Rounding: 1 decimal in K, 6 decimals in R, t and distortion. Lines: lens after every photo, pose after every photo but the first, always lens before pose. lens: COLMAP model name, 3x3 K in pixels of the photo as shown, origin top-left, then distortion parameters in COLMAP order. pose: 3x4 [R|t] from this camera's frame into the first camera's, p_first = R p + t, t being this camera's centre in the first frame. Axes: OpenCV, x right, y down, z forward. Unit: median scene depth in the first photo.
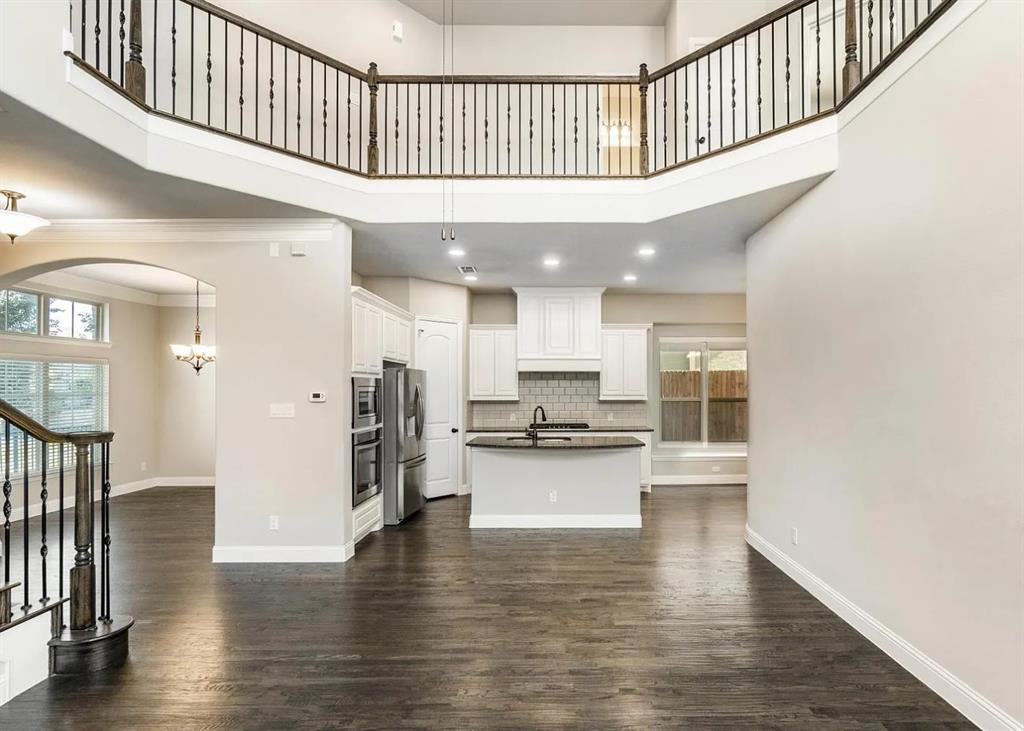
lens RADIAL K [[514.1, 0, 557.3], [0, 514.1, 389.8], [0, 0, 1]] dist [0.001108, 0.000182]
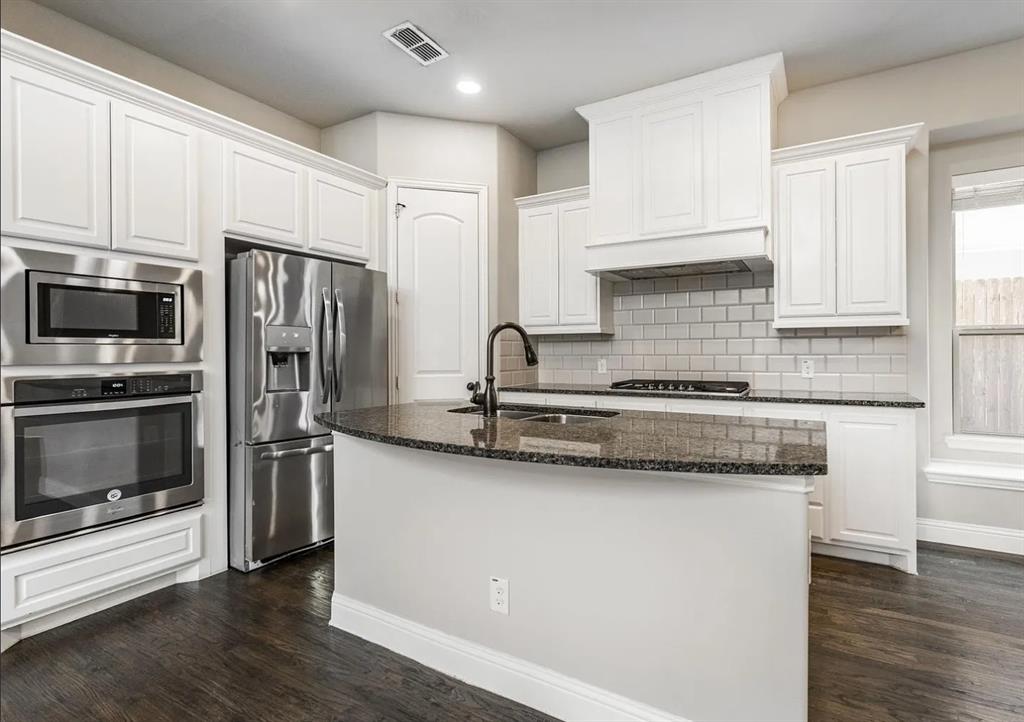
lens RADIAL K [[519.6, 0, 515.5], [0, 519.6, 355.9], [0, 0, 1]] dist [0.000047, 0.000002]
pose [[0.865585, 0.003891, -0.500747, 0.137680], [0.001809, 0.999939, 0.010895, 0.045942], [0.500759, -0.010337, 0.865525, 0.614151]]
